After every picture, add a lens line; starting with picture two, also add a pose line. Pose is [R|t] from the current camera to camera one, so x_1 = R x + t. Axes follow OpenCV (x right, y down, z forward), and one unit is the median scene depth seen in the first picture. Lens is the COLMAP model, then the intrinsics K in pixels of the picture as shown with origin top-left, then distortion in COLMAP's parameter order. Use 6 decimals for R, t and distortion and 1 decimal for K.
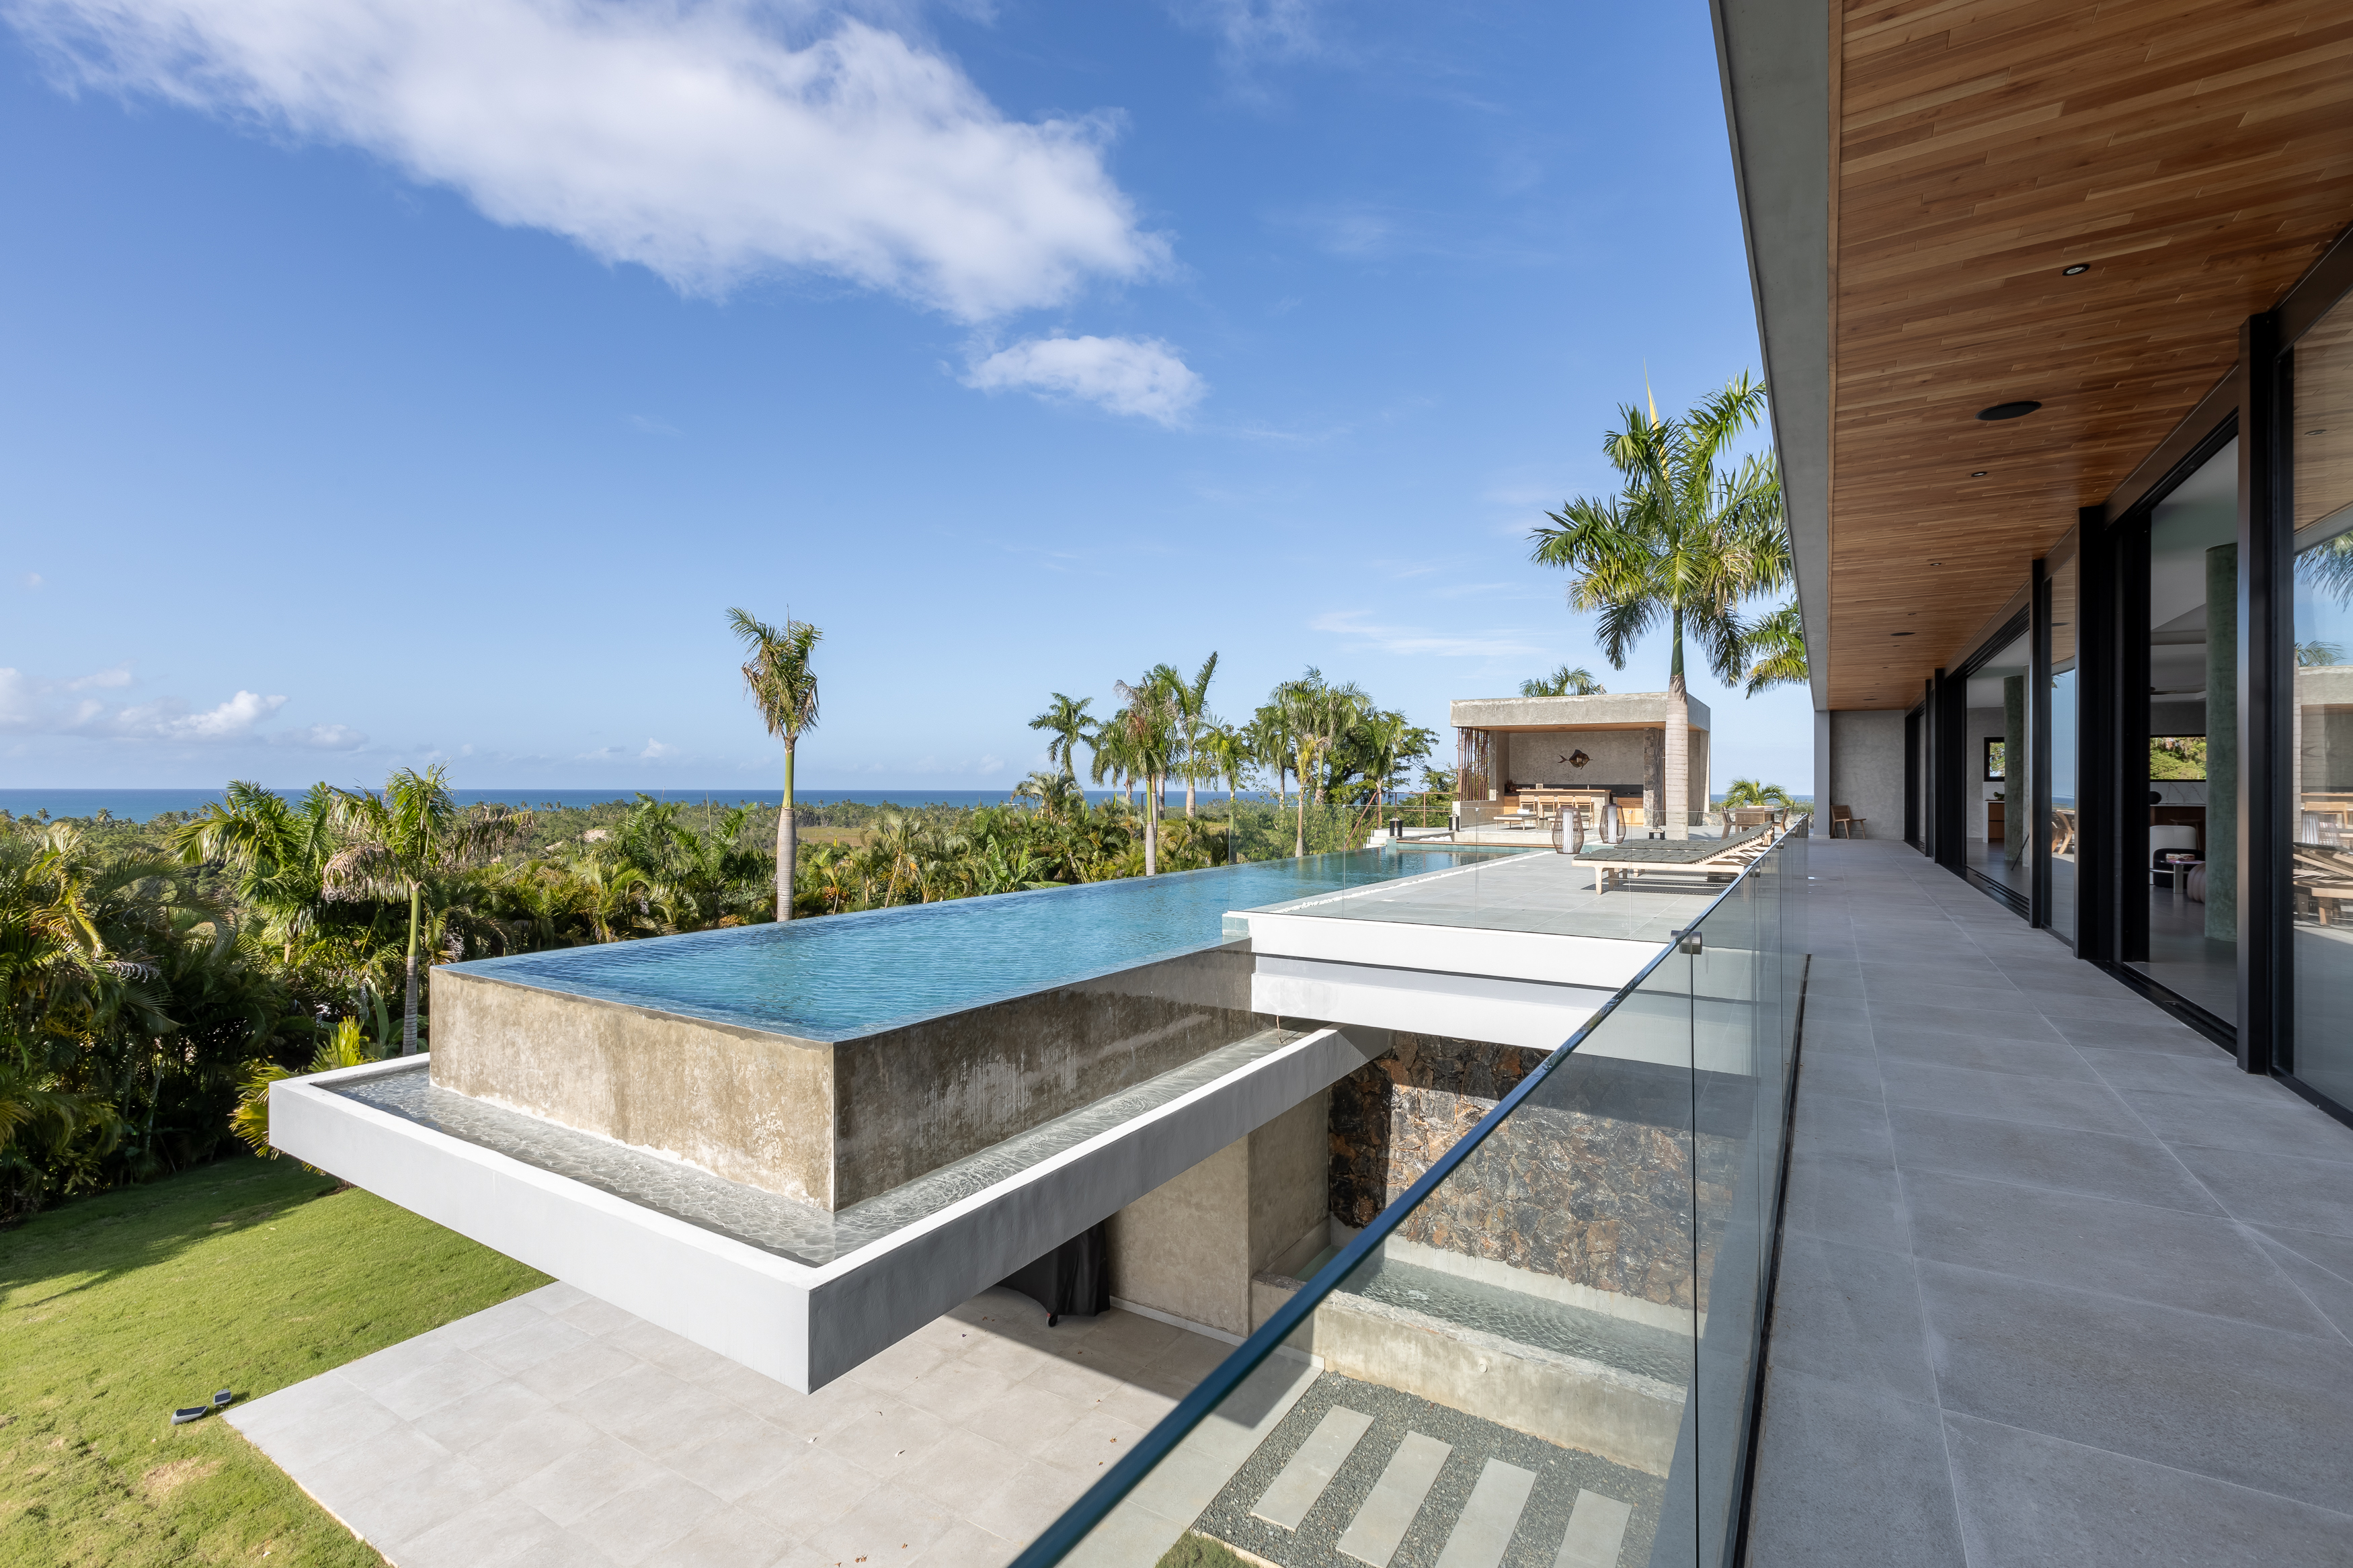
lens RADIAL K [[1030.8, 0, 1198.8], [0, 1030.8, 787.7], [0, 0, 1]] dist [-0.001617, -0.001369]
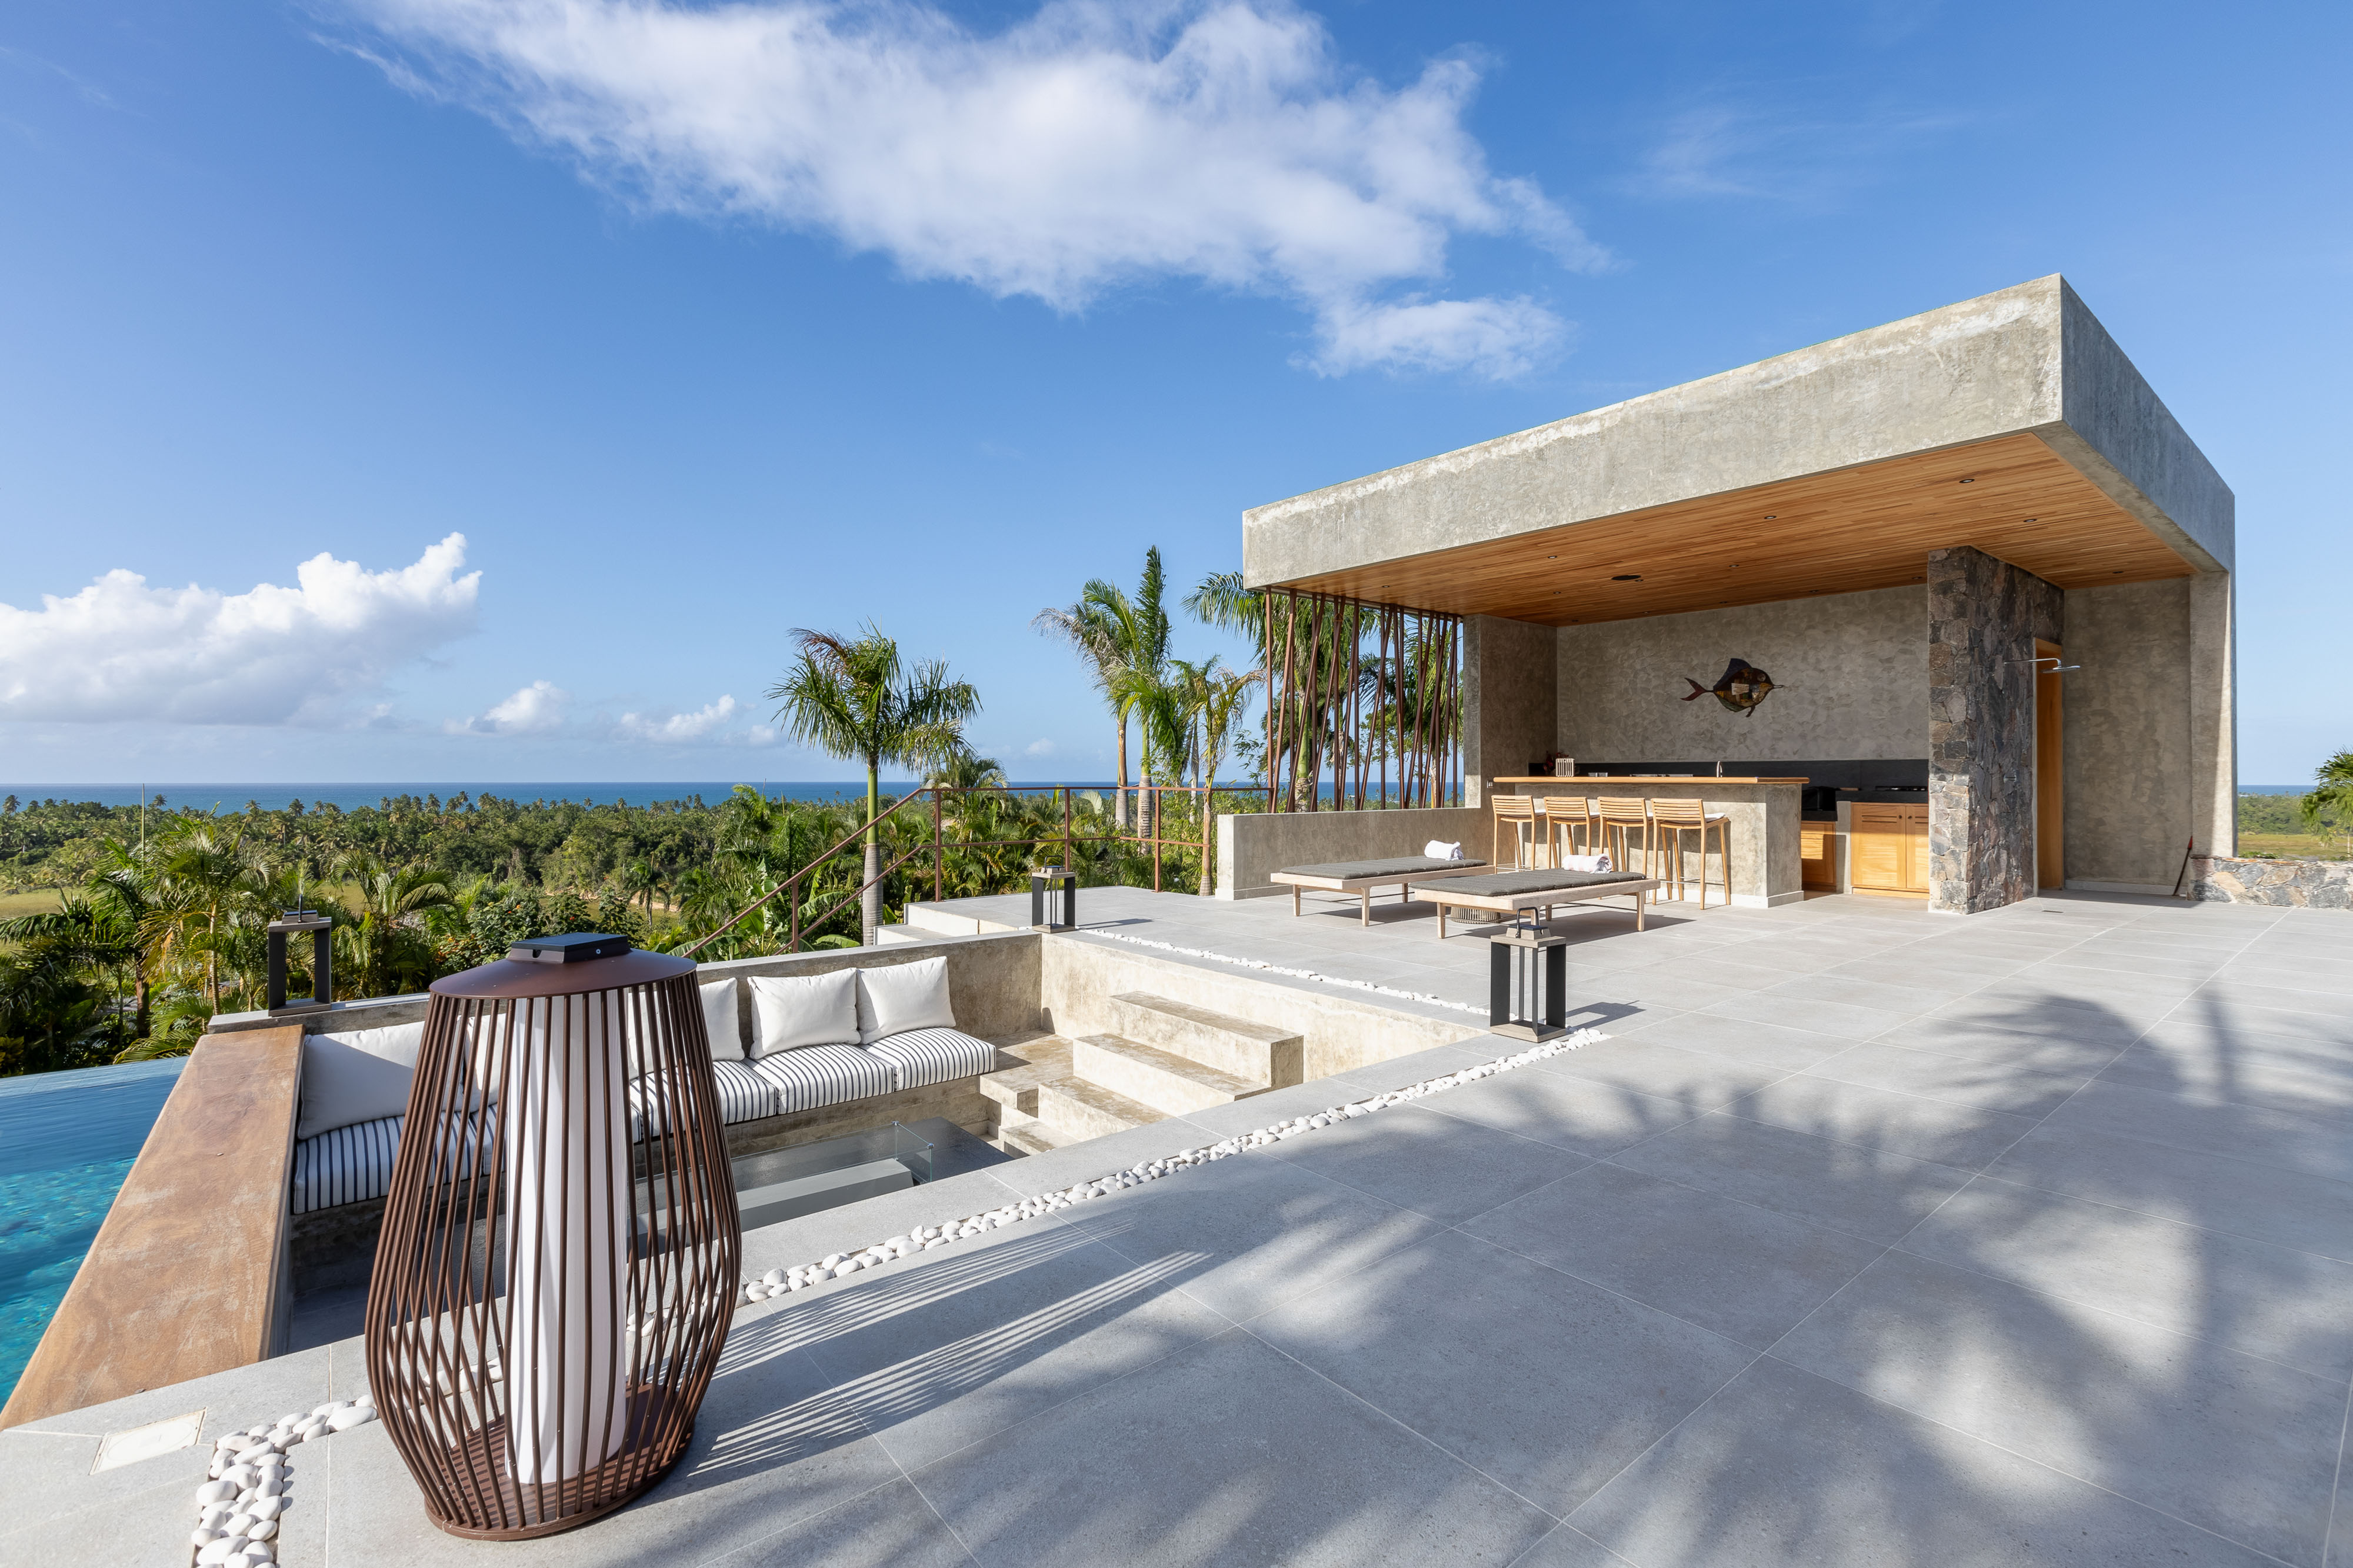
lens RADIAL K [[1030.8, 0, 1236.2], [0, 1030.8, 789.4], [0, 0, 1]] dist [-0.001617, -0.001369]
pose [[0.949080, 0.002425, -0.315026, 0.177283], [0.001826, 0.999911, 0.013198, 0.000435], [0.315031, -0.013101, 0.948991, 0.351718]]
